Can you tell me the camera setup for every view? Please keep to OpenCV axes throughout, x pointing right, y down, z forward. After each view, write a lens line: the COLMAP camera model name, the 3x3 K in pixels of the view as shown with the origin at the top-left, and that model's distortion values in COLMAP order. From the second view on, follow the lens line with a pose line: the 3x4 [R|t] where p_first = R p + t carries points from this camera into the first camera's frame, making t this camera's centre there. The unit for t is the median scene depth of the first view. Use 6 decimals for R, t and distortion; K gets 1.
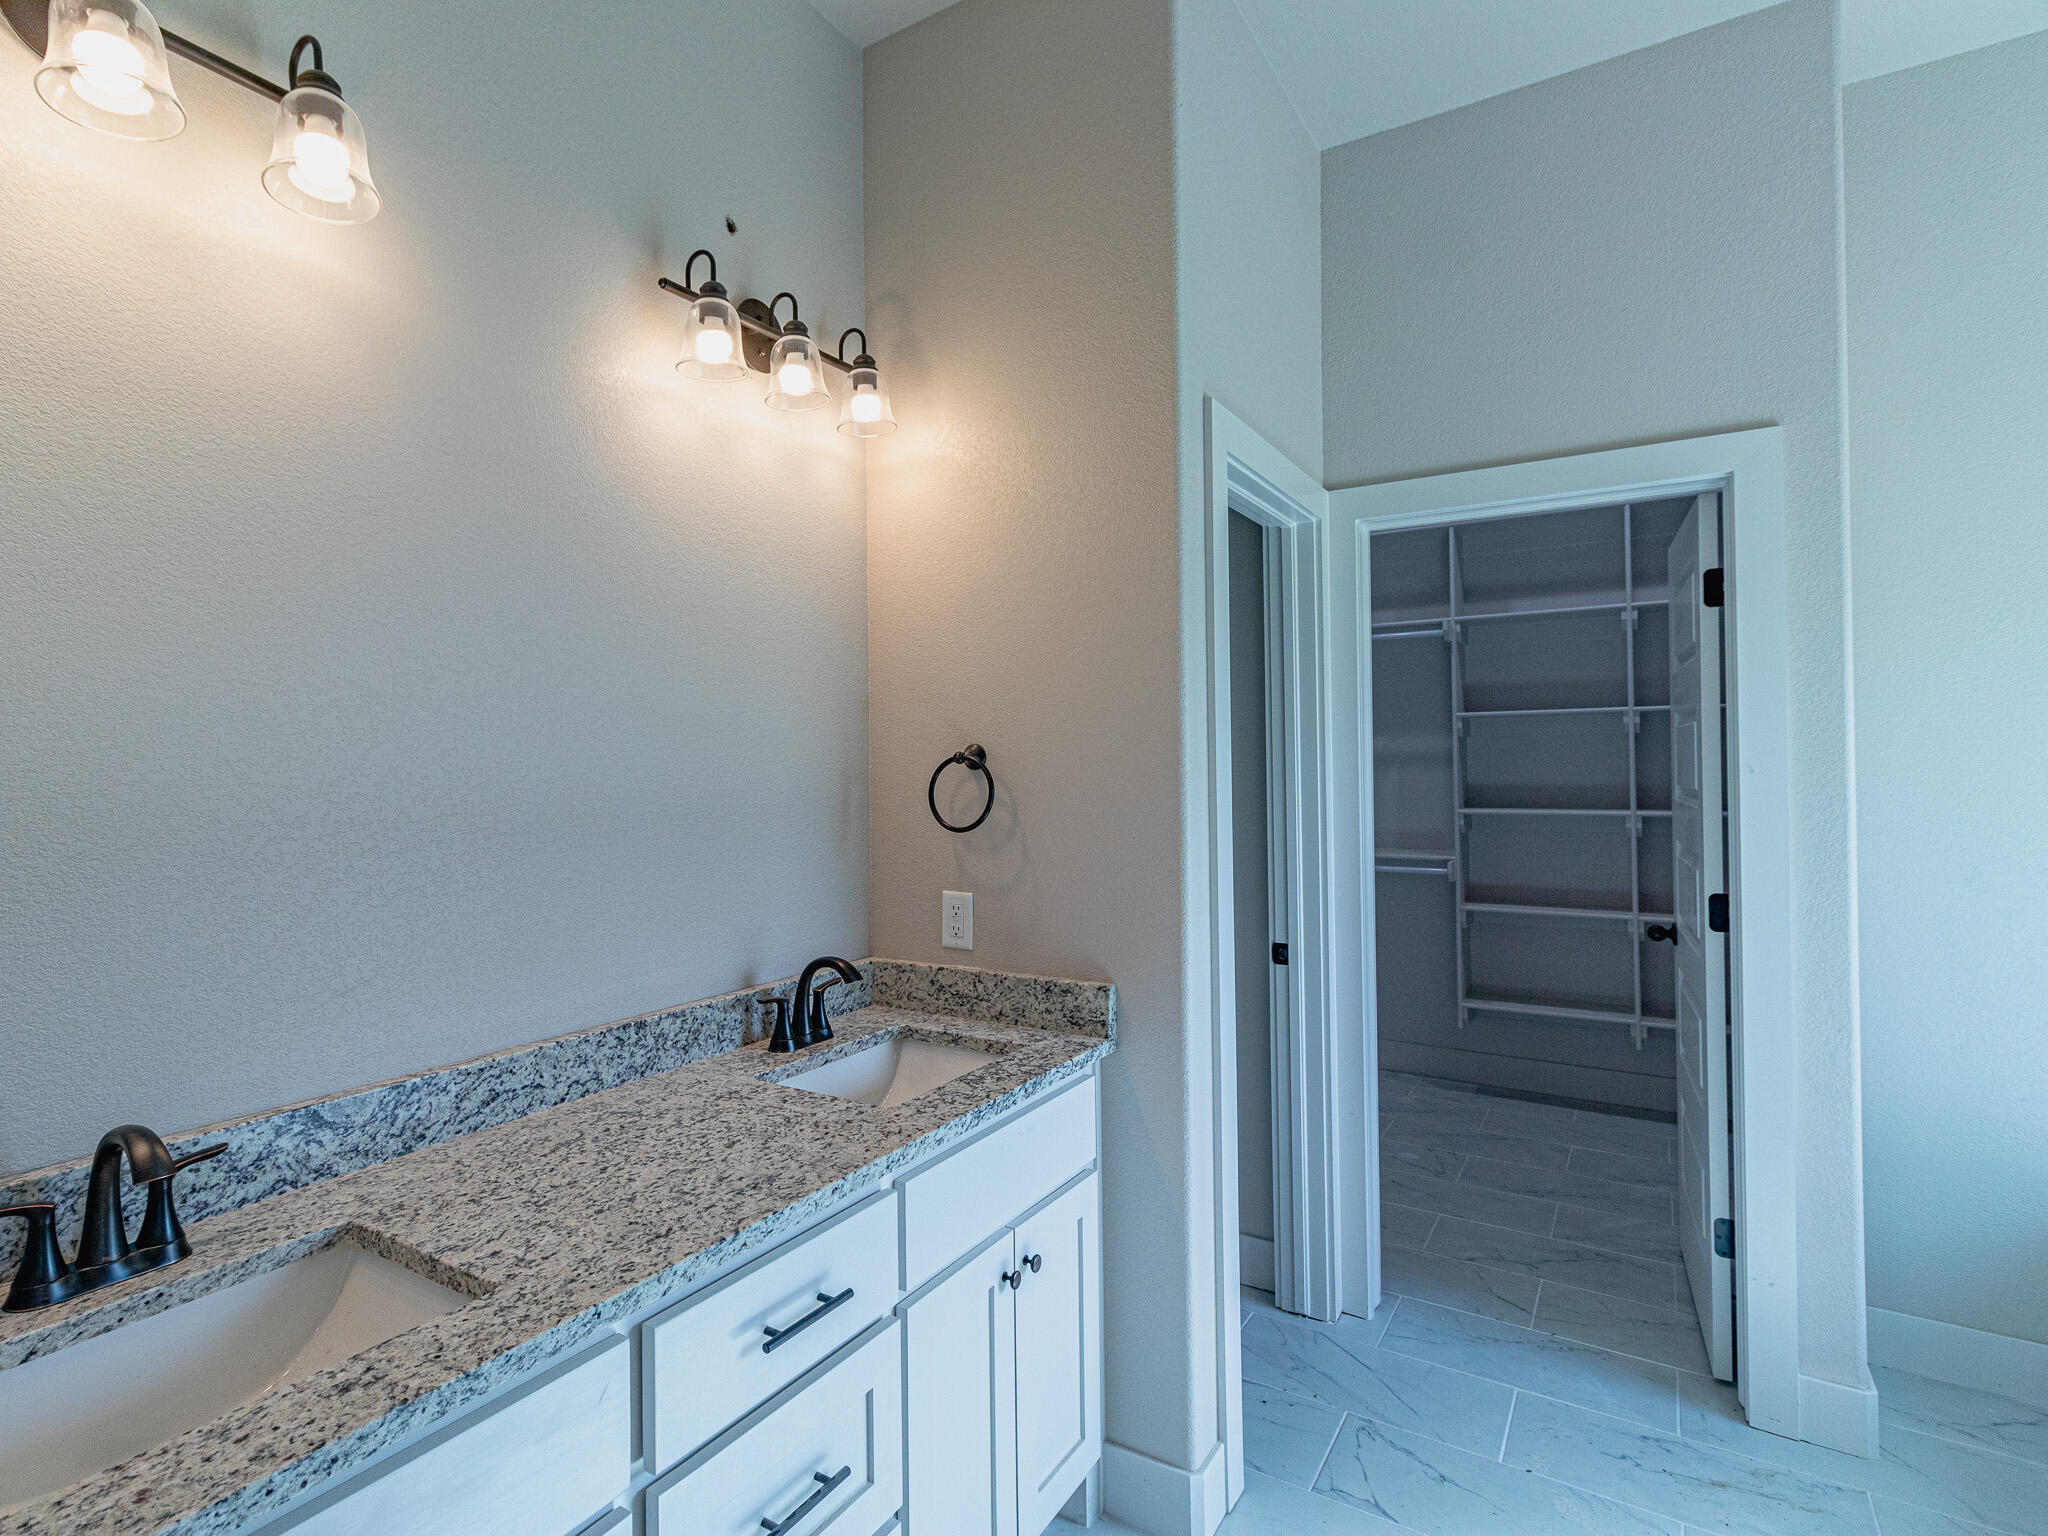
lens RADIAL K [[1062.9, 0, 1016.0], [0, 1062.9, 761.6], [0, 0, 1]] dist [-0.004988, -0.001113]
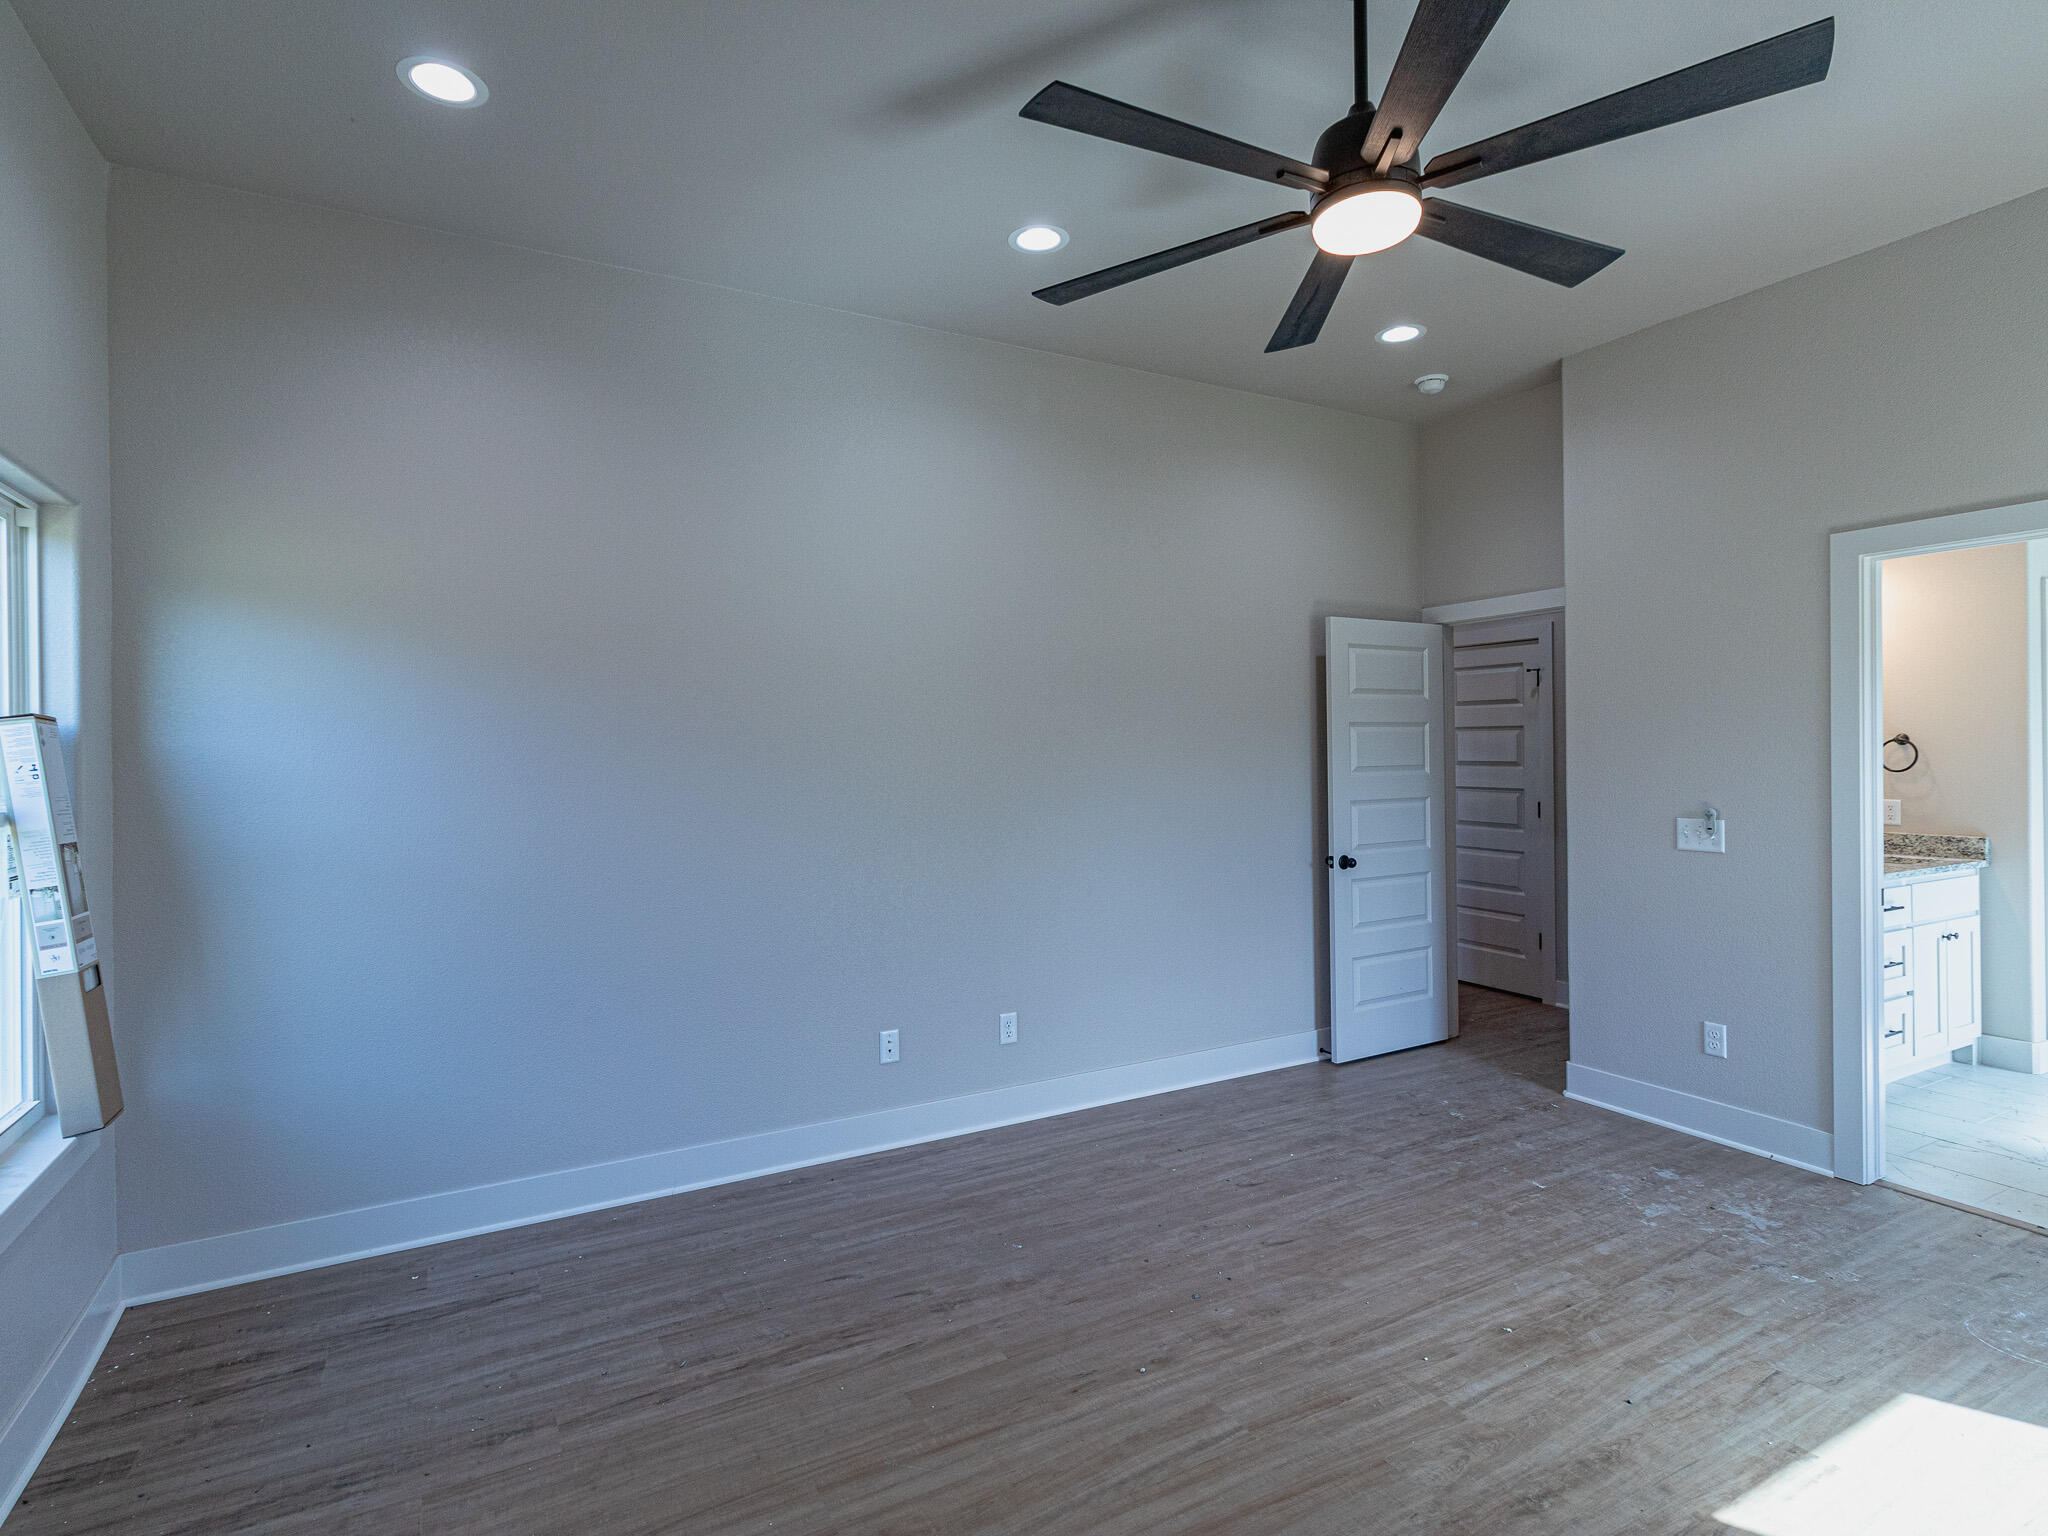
lens RADIAL K [[1062.9, 0, 1031.3], [0, 1062.9, 761.2], [0, 0, 1]] dist [-0.004988, -0.001113]
pose [[0.856862, 0.004340, -0.515527, -0.493100], [0.005143, 0.999843, 0.016966, -0.005898], [0.515519, -0.017189, 0.856705, -1.990585]]
